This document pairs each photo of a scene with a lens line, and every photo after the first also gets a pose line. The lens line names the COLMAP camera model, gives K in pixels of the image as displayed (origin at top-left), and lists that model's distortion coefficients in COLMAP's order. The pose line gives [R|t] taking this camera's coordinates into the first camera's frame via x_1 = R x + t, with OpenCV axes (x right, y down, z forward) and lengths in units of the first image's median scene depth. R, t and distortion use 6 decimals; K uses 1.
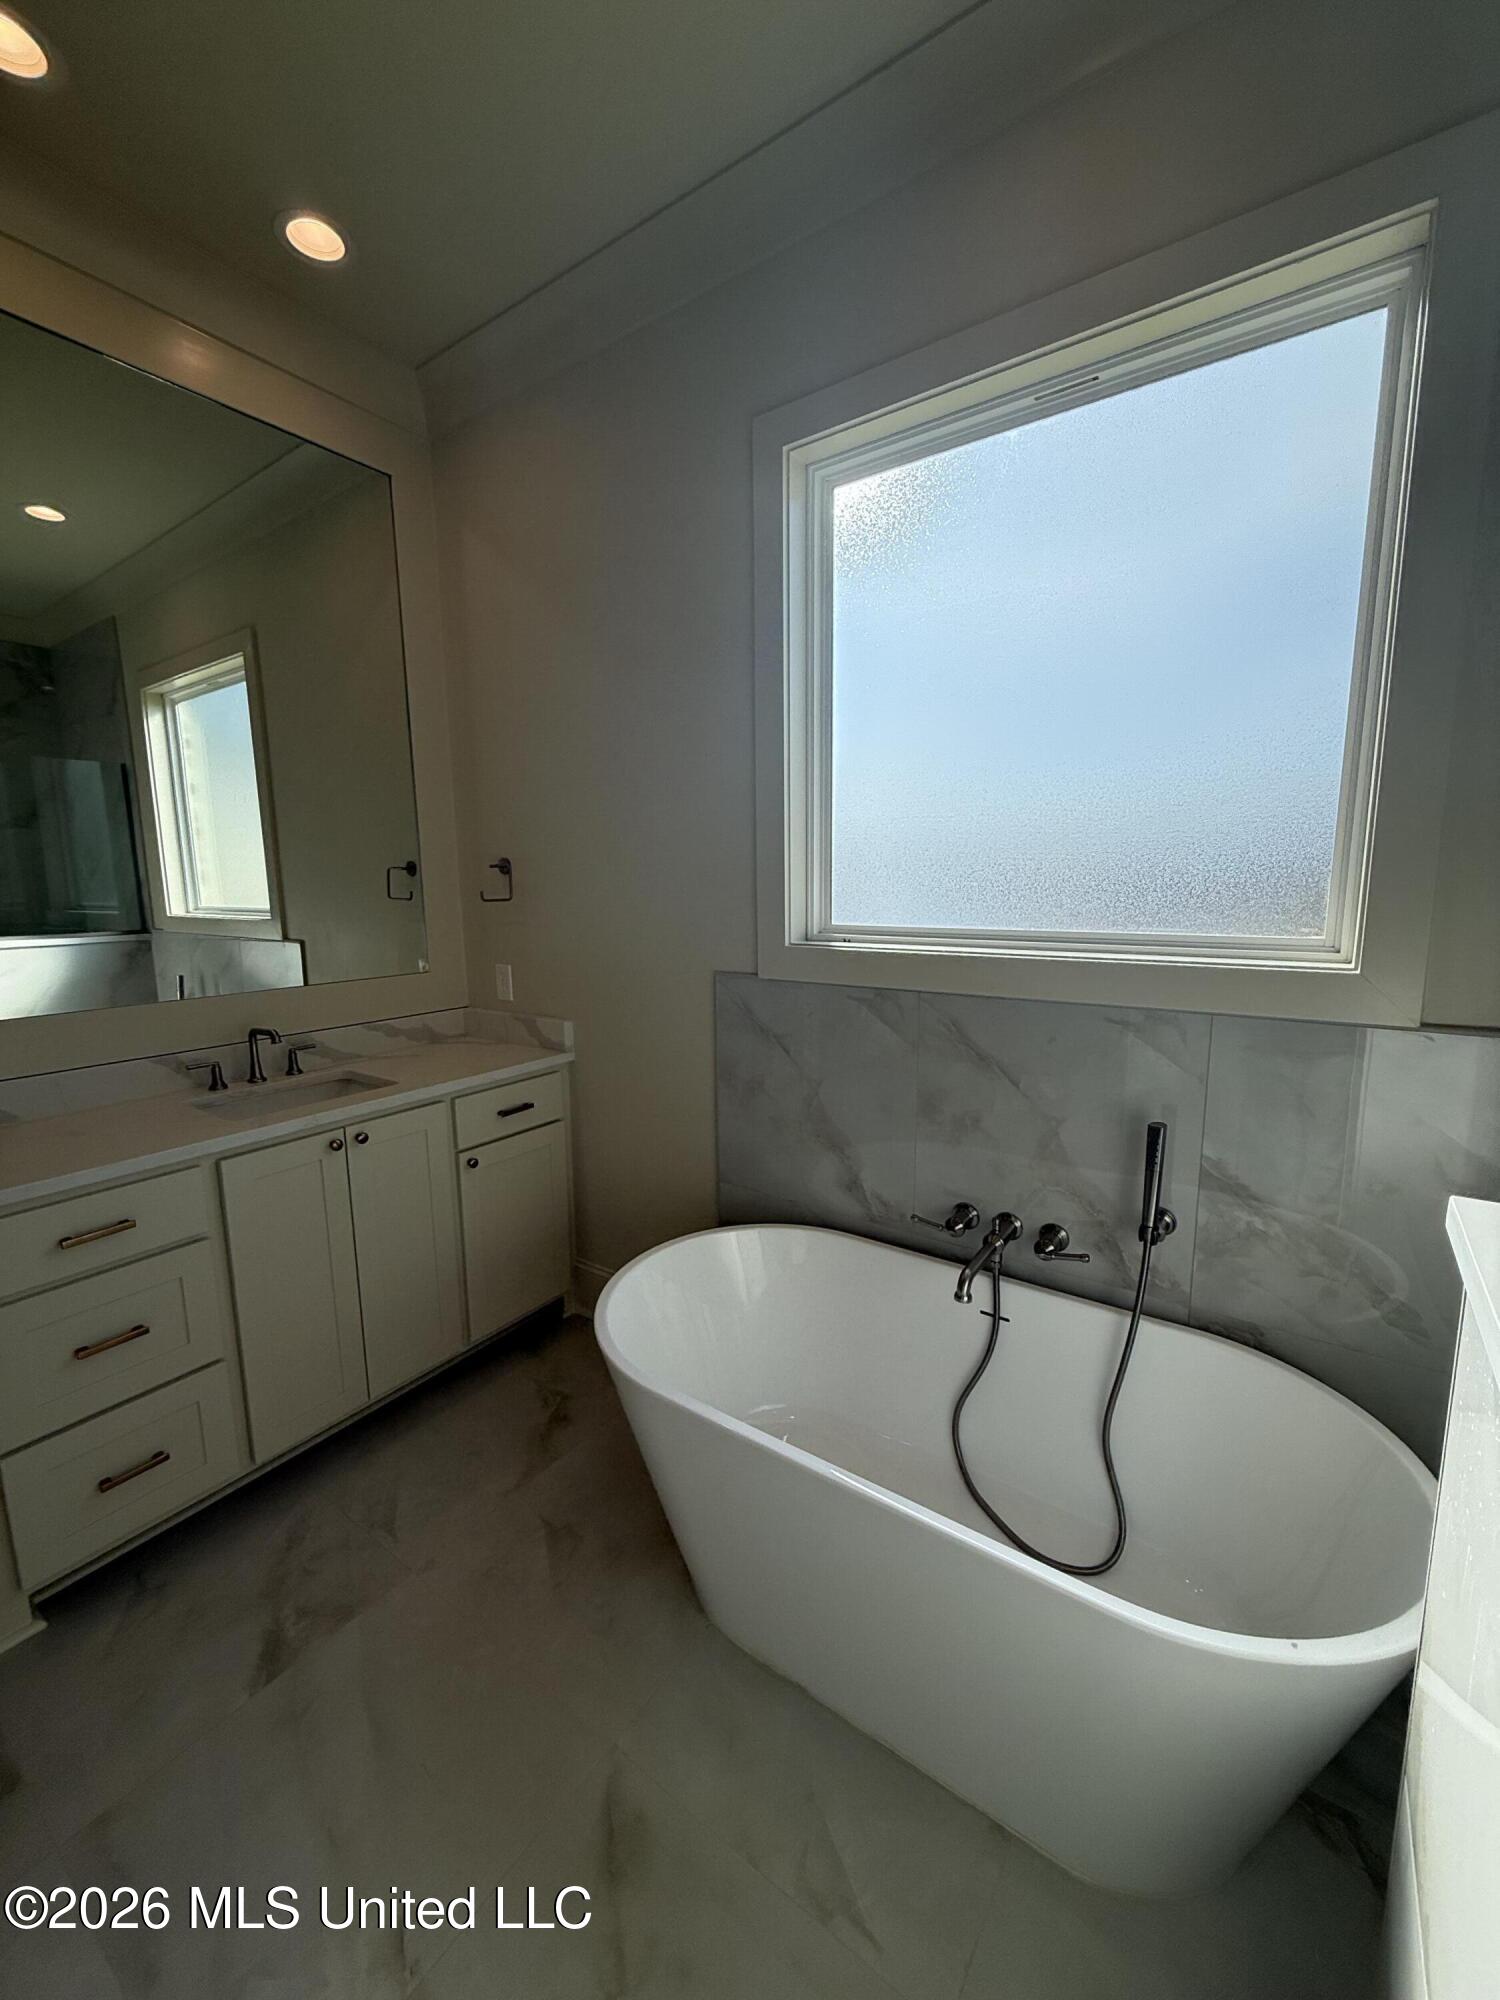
lens RADIAL K [[795.8, 0, 737.7], [0, 795.8, 1010.4], [0, 0, 1]] dist [0.008649, 0.000094]
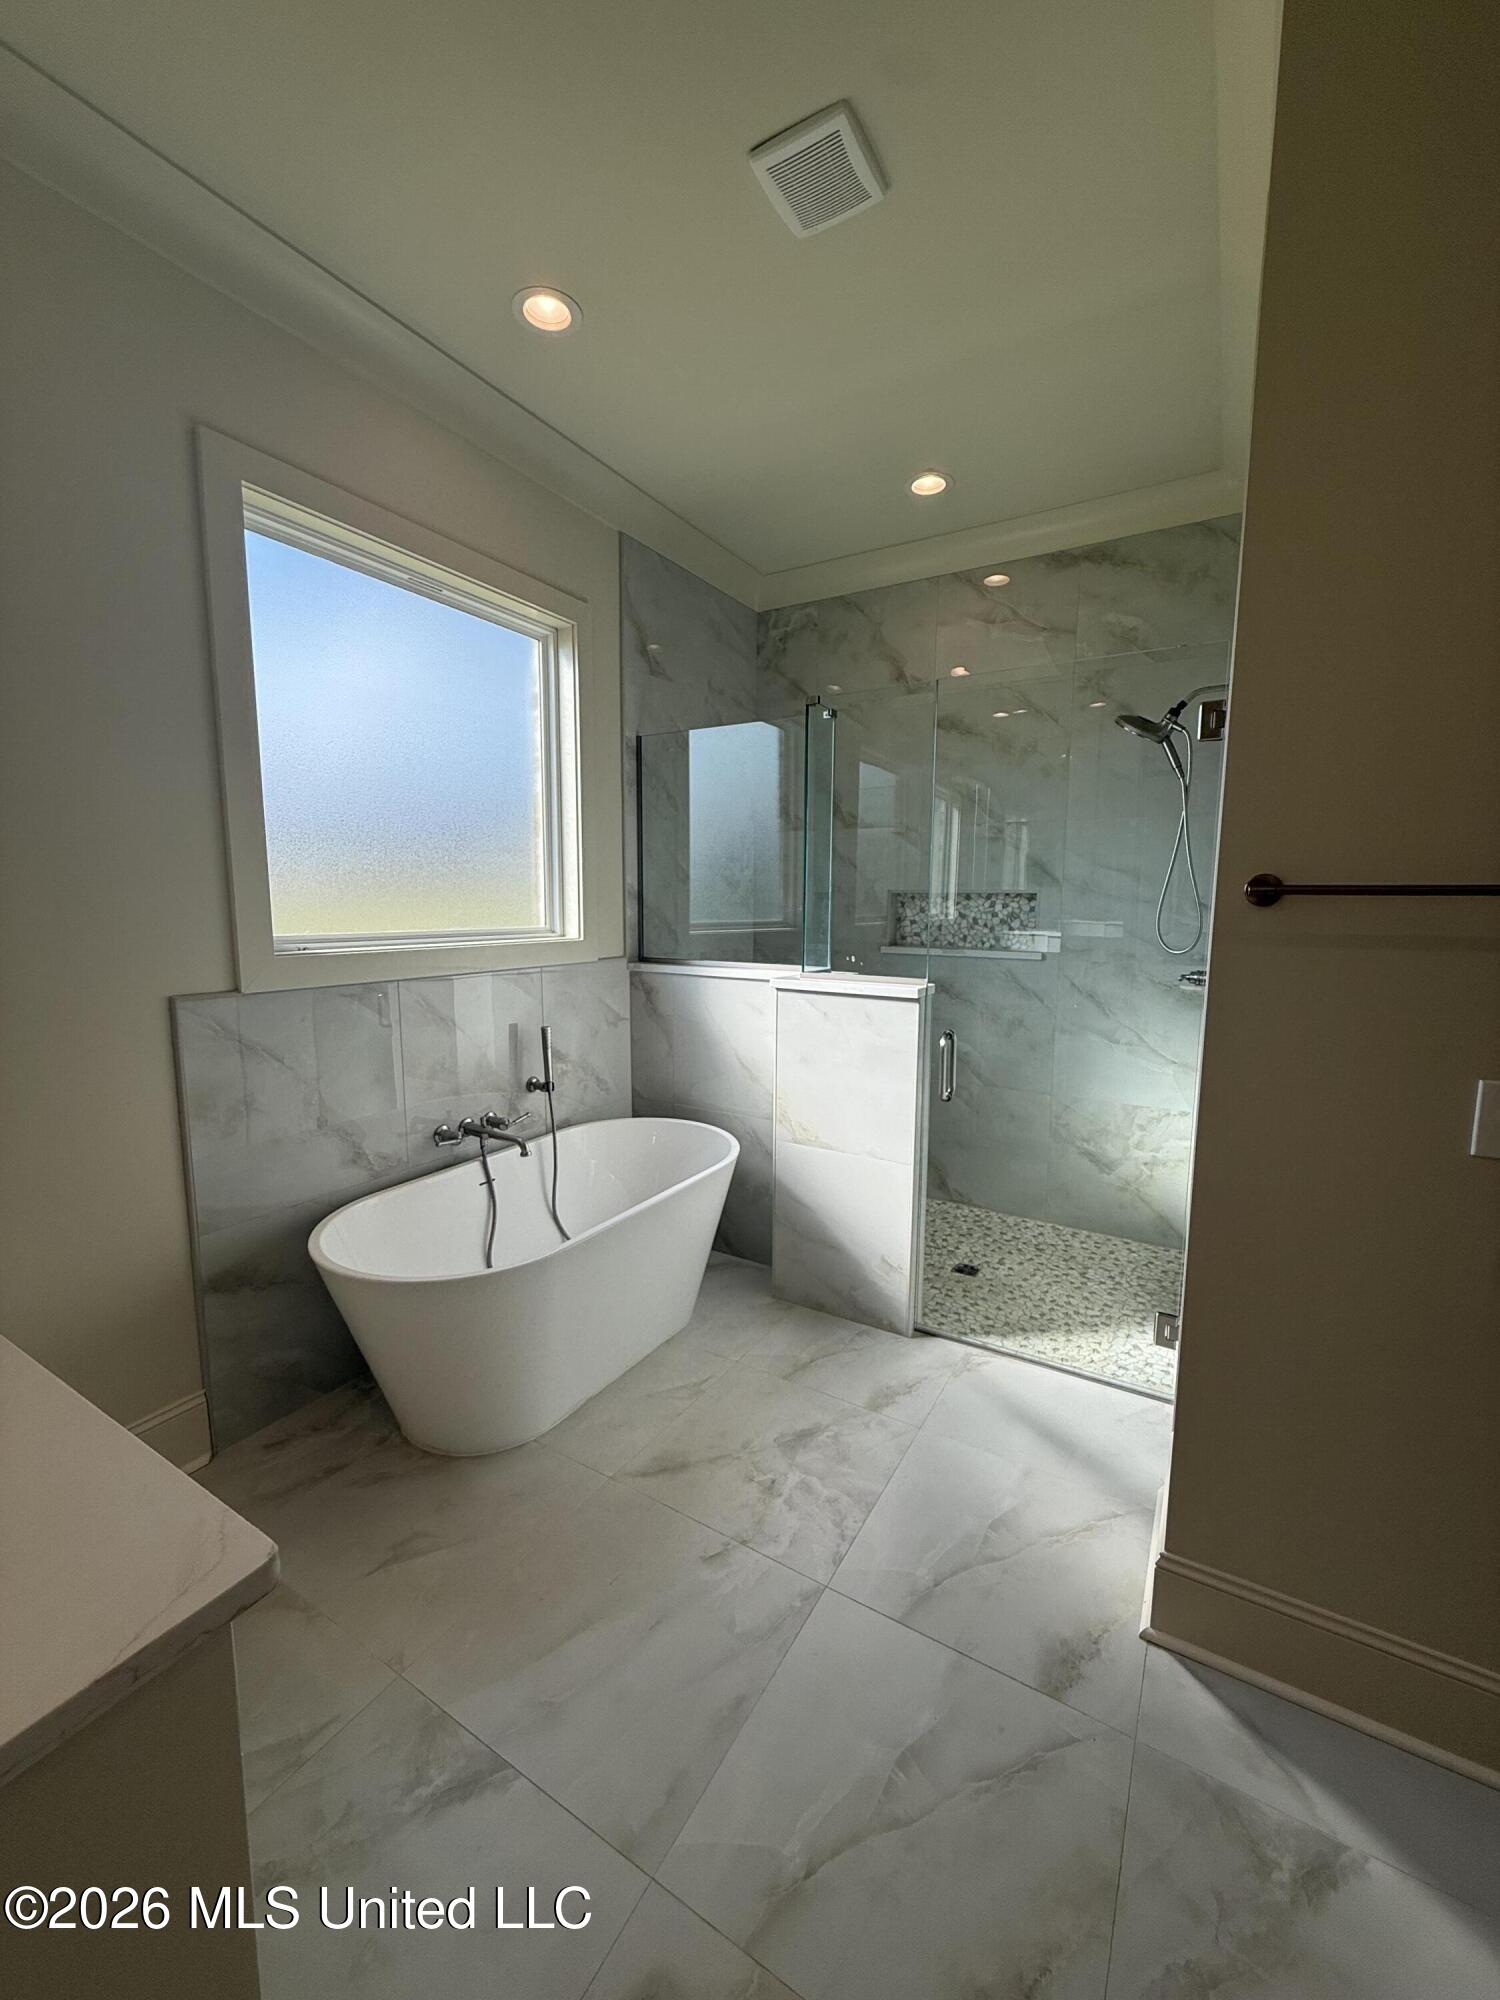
lens RADIAL K [[795.8, 0, 750.7], [0, 795.8, 1010.6], [0, 0, 1]] dist [0.008649, 0.000094]
pose [[-0.076598, -0.147989, 0.986018, -1.109587], [0.124740, 0.979732, 0.156736, -0.108434], [-0.989228, 0.135001, -0.056585, 0.514063]]
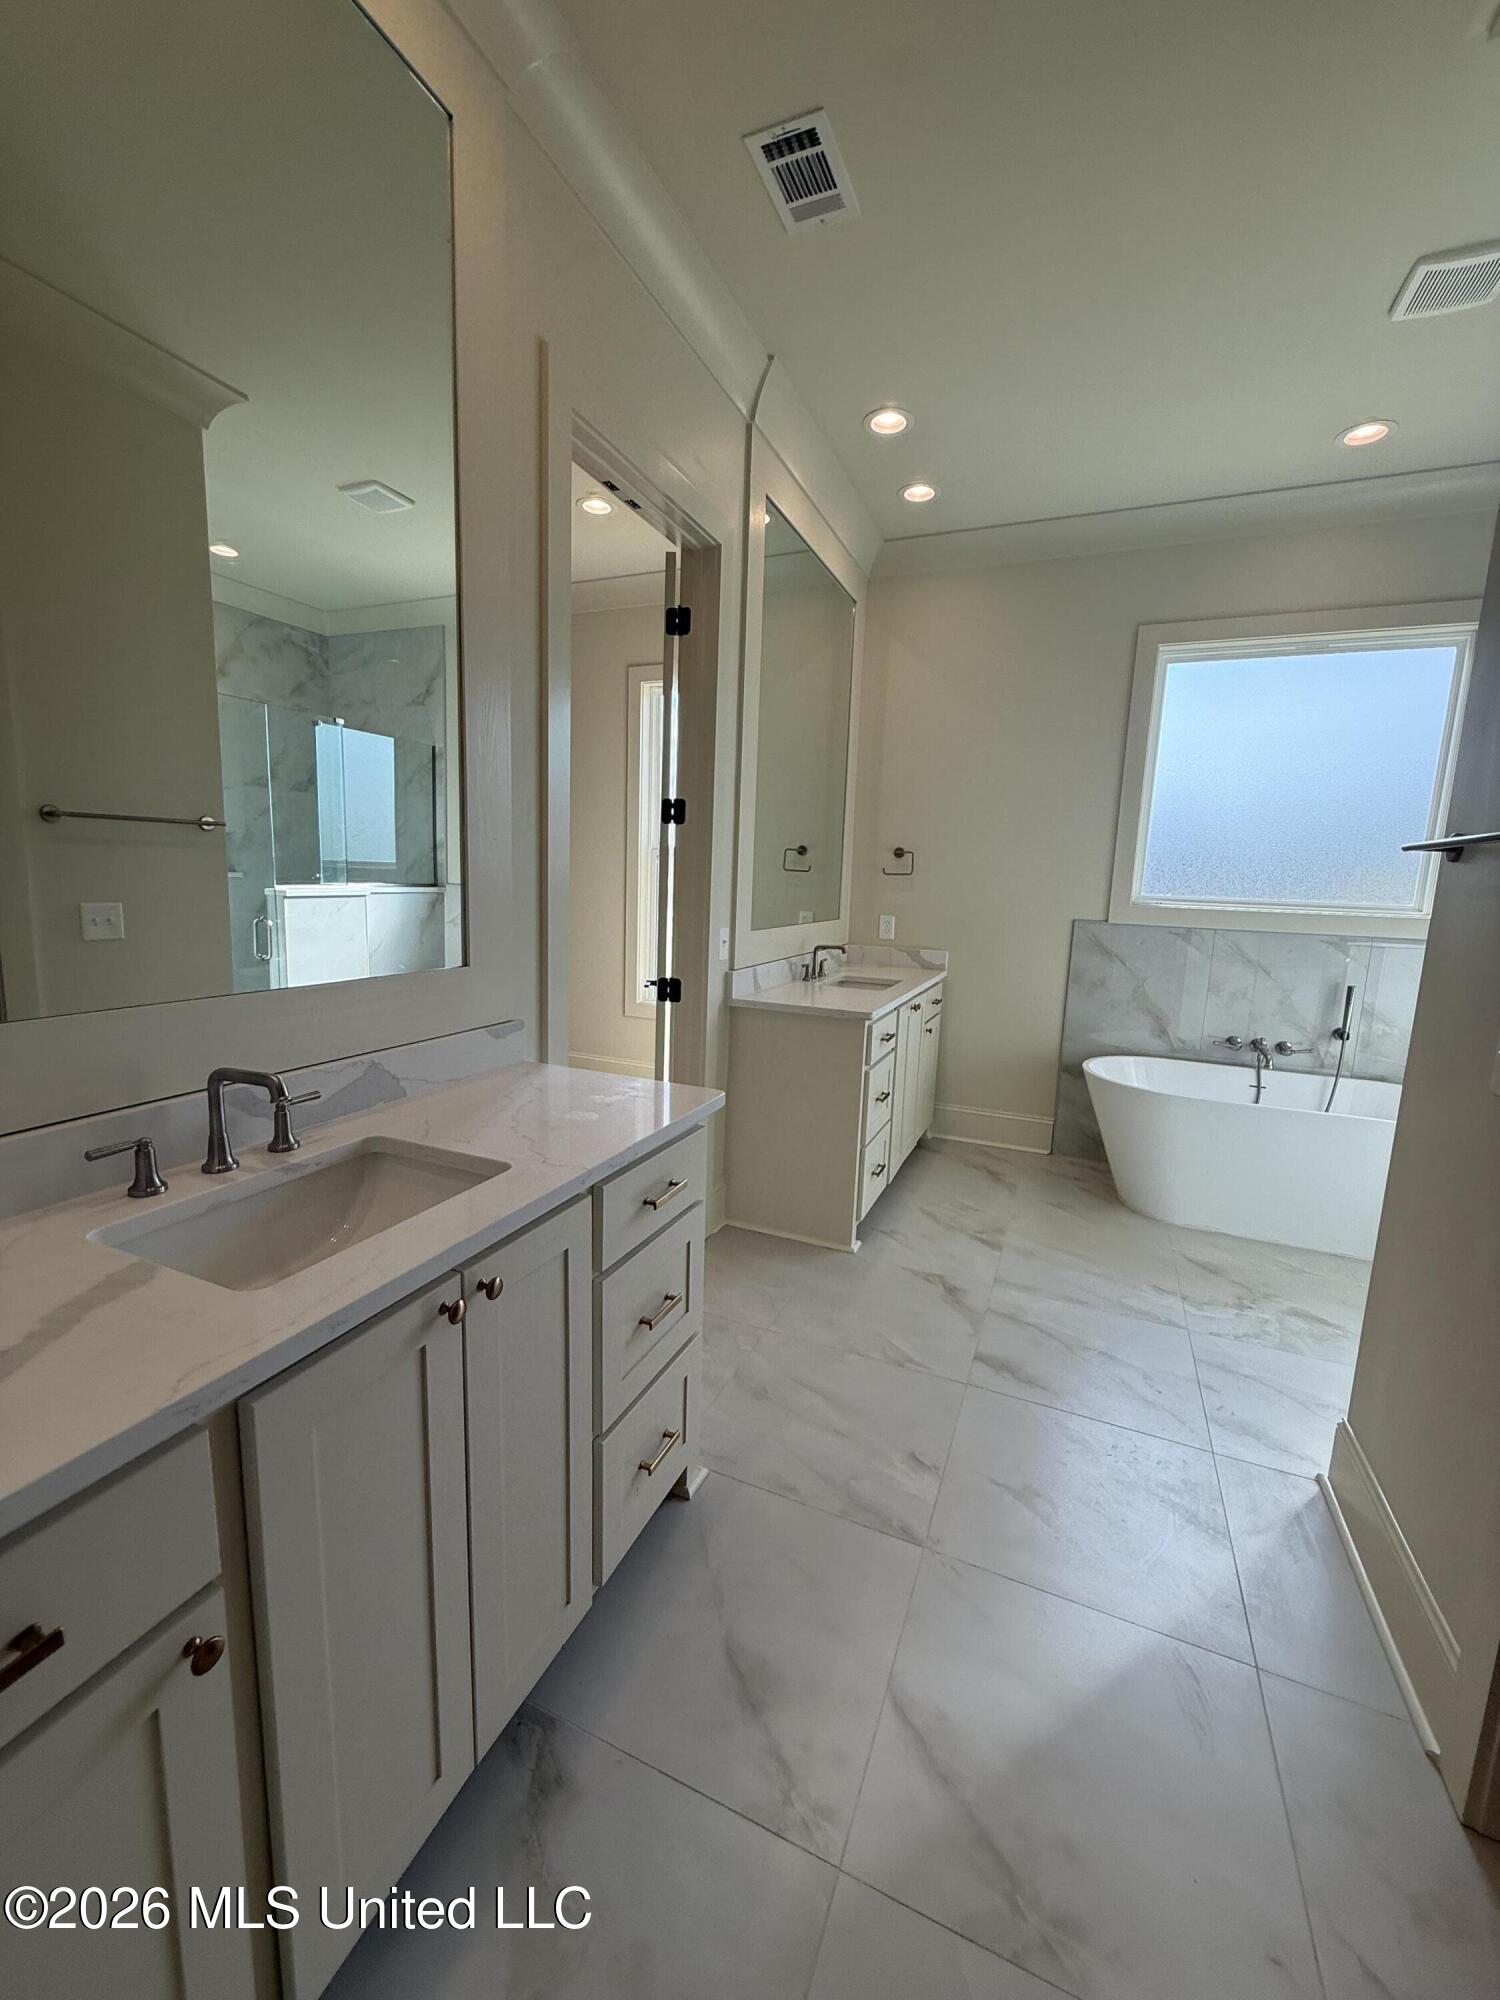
lens RADIAL K [[795.8, 0, 760.6], [0, 795.8, 1005.6], [0, 0, 1]] dist [0.008649, 0.000094]
pose [[0.976871, 0.001391, 0.213826, -1.300218], [-0.006273, 0.999735, 0.022156, 0.128094], [-0.213738, -0.022985, 0.976621, -0.697287]]
